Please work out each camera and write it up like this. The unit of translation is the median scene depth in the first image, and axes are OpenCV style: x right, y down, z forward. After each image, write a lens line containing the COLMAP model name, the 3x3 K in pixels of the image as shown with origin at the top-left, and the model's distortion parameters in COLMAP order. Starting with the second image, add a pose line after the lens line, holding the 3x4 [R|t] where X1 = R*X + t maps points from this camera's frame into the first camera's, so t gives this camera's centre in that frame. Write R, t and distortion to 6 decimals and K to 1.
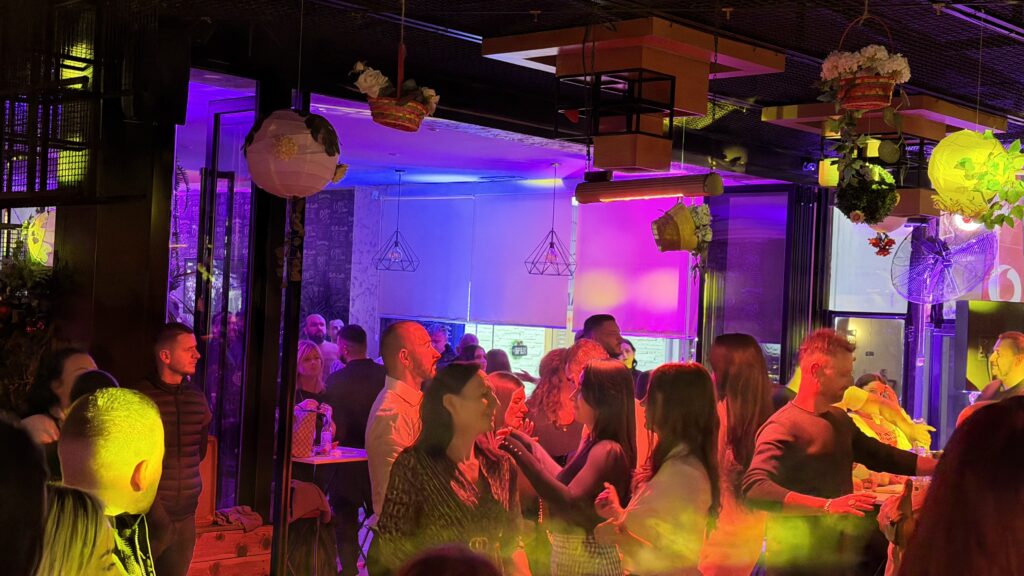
lens RADIAL K [[1420.0, 0, 518.3], [0, 1420.0, 288.4], [0, 0, 1]] dist [0.144495, 0.000000]
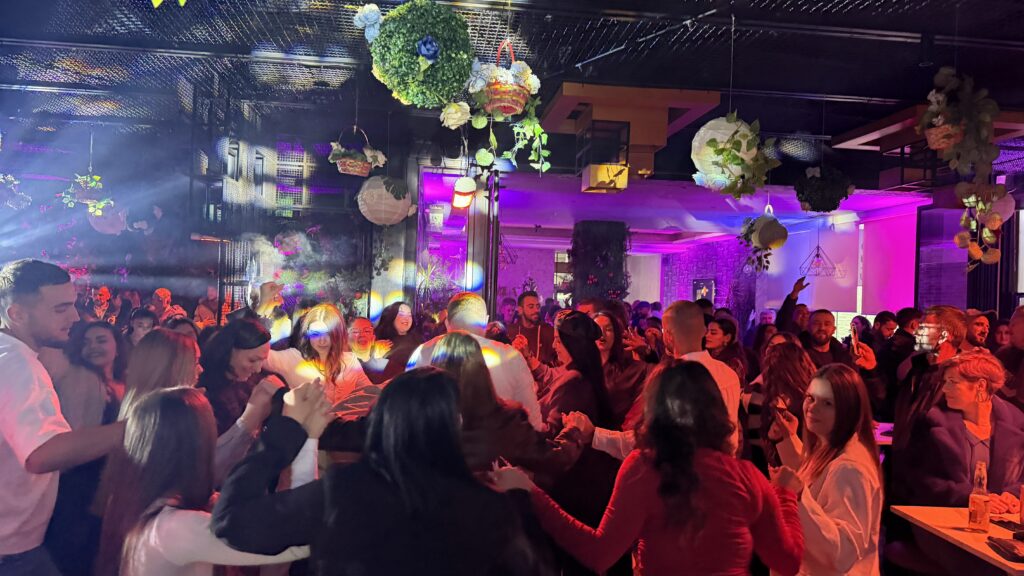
lens RADIAL K [[716.2, 0, 508.2], [0, 716.2, 296.1], [0, 0, 1]] dist [0.076423, -0.092367]
pose [[0.774030, -0.024428, -0.632678, 0.350976], [0.016114, 0.999692, -0.018884, 0.029618], [0.632944, 0.004422, 0.774185, 0.268762]]
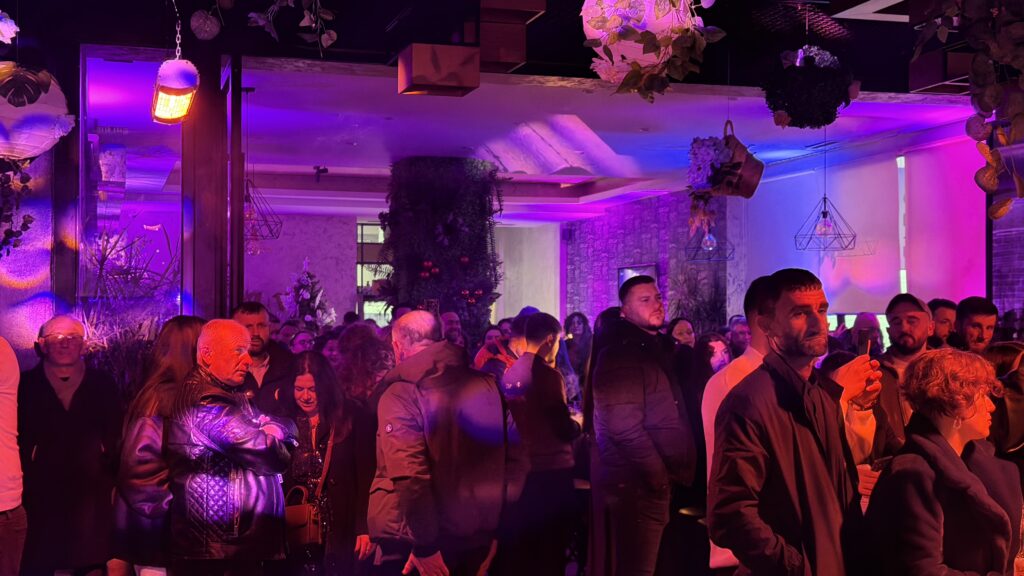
lens RADIAL K [[1430.0, 0, 512.2], [0, 1430.0, 283.9], [0, 0, 1]] dist [0.136891, 0.000000]
pose [[0.868883, -0.060827, -0.491266, 0.381671], [0.049570, 0.998125, -0.035912, 0.044054], [0.492529, 0.006852, 0.870269, 0.229338]]
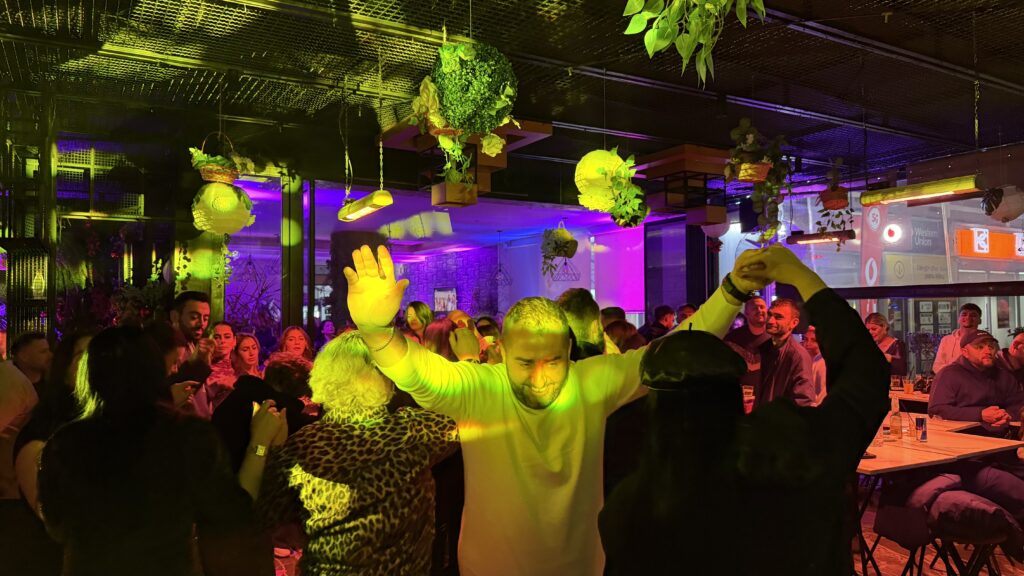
lens RADIAL K [[716.2, 0, 509.6], [0, 716.2, 296.4], [0, 0, 1]] dist [0.076423, -0.092367]
pose [[0.961970, -0.062475, -0.265916, 0.259846], [0.059802, 0.998045, -0.018146, 0.029391], [0.266529, 0.001554, 0.963826, 0.172451]]
